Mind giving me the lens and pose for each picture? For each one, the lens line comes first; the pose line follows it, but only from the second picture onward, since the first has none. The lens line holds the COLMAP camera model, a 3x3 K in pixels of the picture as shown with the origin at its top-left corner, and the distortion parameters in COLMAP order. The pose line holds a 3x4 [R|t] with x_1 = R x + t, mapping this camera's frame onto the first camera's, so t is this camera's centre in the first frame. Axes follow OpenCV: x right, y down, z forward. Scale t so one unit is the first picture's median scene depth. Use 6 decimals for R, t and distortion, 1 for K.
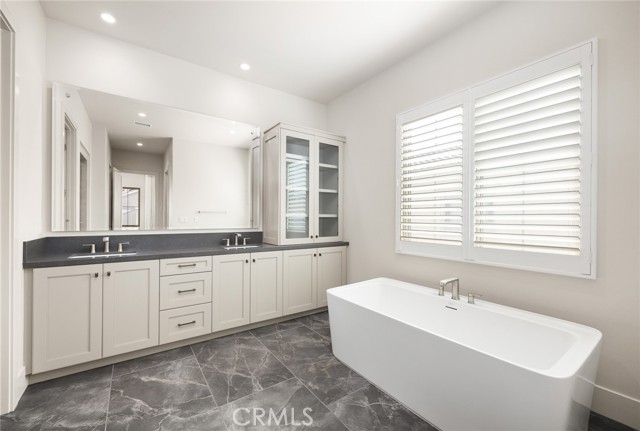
lens RADIAL K [[267.8, 0, 317.3], [0, 267.8, 217.5], [0, 0, 1]] dist [0.009106, -0.000003]
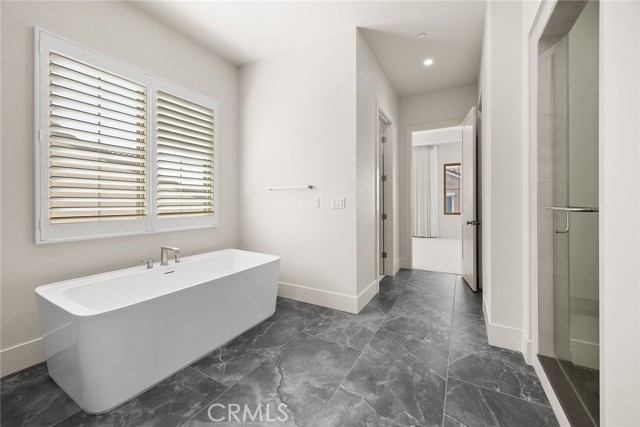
lens RADIAL K [[251.8, 0, 322.5], [0, 251.8, 208.0], [0, 0, 1]] dist [-0.002417, -0.000034]
pose [[-0.442495, -0.024940, 0.896424, -0.608724], [-0.001166, 0.999628, 0.027236, 0.030075], [-0.896770, 0.011006, -0.442360, 0.747997]]
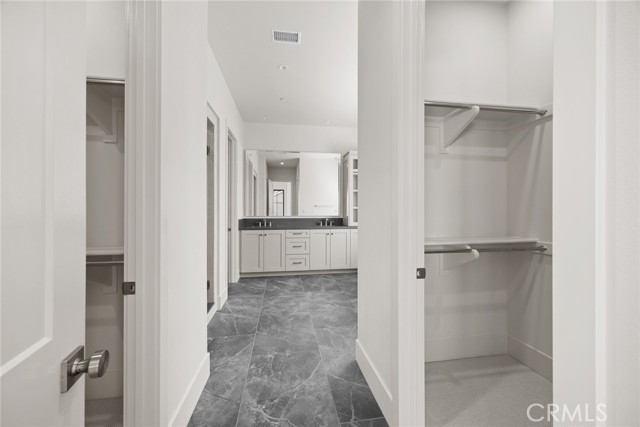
lens RADIAL K [[251.8, 0, 322.5], [0, 251.8, 208.0], [0, 0, 1]] dist [-0.002417, -0.000034]
pose [[0.903266, -0.005937, -0.429040, 0.467832], [0.003658, 0.999974, -0.006137, 0.001797], [0.429066, 0.003974, 0.903265, -0.585659]]
